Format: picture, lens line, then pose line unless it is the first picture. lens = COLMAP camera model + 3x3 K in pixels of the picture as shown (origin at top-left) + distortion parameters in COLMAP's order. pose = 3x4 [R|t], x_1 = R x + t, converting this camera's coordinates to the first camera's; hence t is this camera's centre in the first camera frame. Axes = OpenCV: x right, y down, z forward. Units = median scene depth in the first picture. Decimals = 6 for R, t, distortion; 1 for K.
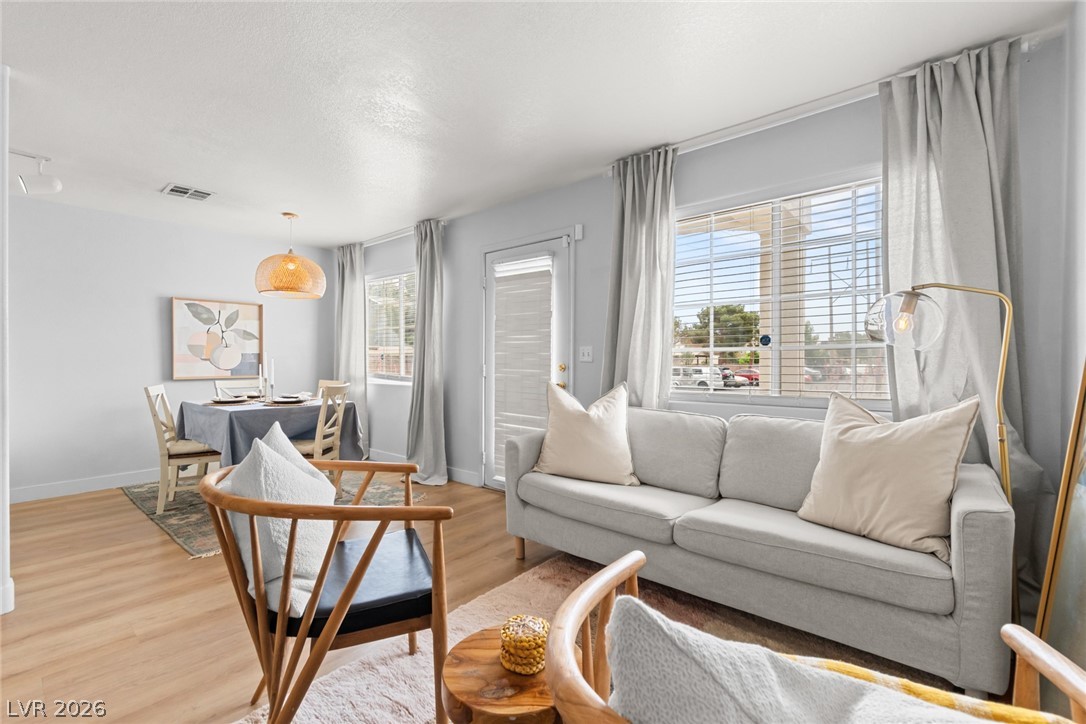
lens RADIAL K [[469.4, 0, 545.9], [0, 469.4, 366.4], [0, 0, 1]] dist [-0.002400, -0.000447]
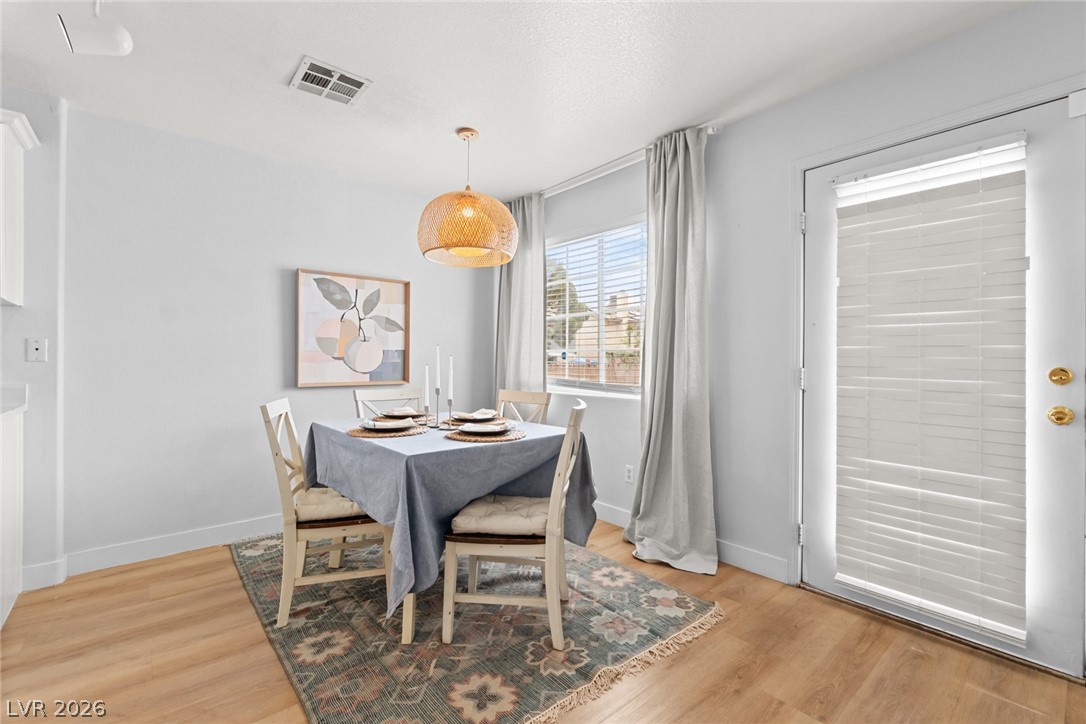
lens RADIAL K [[457.2, 0, 543.0], [0, 457.2, 362.0], [0, 0, 1]] dist [-0.003067, -0.000051]
pose [[0.988070, 0.003161, -0.153974, -0.357831], [-0.004967, 0.999923, -0.011342, -0.003254], [0.153927, 0.011972, 0.988010, 0.416109]]
